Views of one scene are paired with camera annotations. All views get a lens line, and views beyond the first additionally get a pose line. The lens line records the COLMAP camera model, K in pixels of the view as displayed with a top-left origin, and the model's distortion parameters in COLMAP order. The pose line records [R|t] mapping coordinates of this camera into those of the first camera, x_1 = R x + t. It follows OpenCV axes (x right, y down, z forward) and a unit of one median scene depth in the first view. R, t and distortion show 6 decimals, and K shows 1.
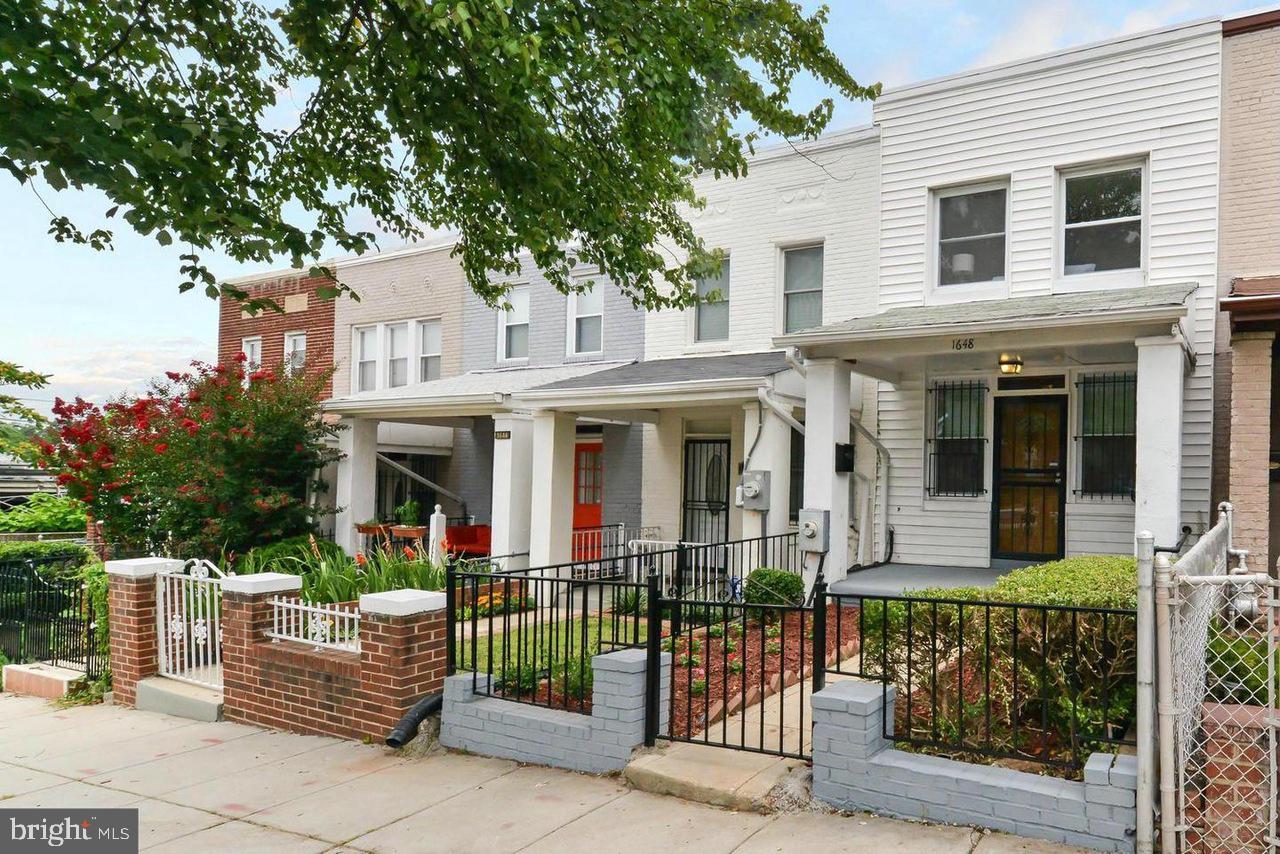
lens RADIAL K [[912.7, 0, 640.0], [0, 912.7, 427.0], [0, 0, 1]] dist [0.000793, -0.004530]
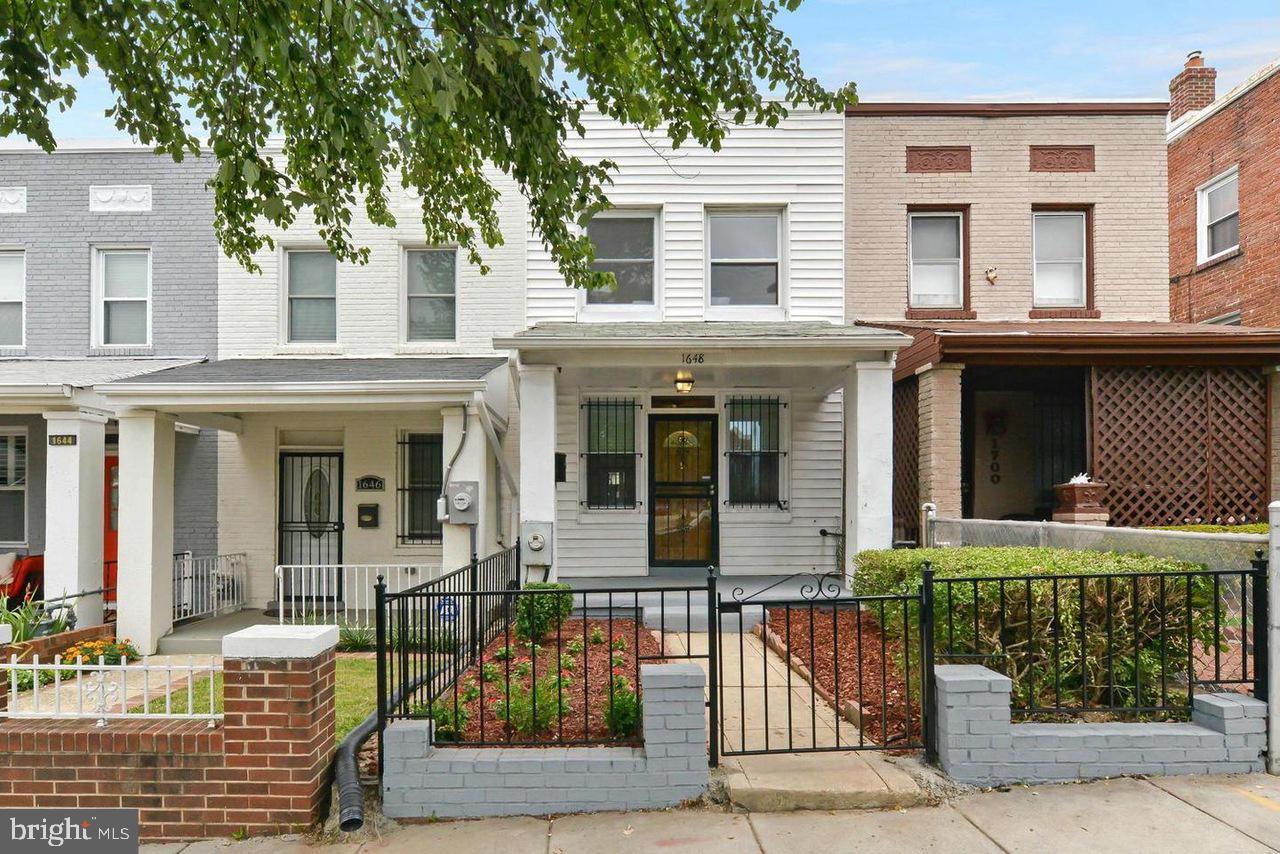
lens RADIAL K [[931.6, 0, 638.4], [0, 931.6, 460.5], [0, 0, 1]] dist [-0.000604, -0.002621]
pose [[0.848871, 0.014430, 0.528402, -0.199860], [-0.019593, 0.999799, 0.004172, 0.017386], [-0.528236, -0.013895, 0.848984, 0.098595]]
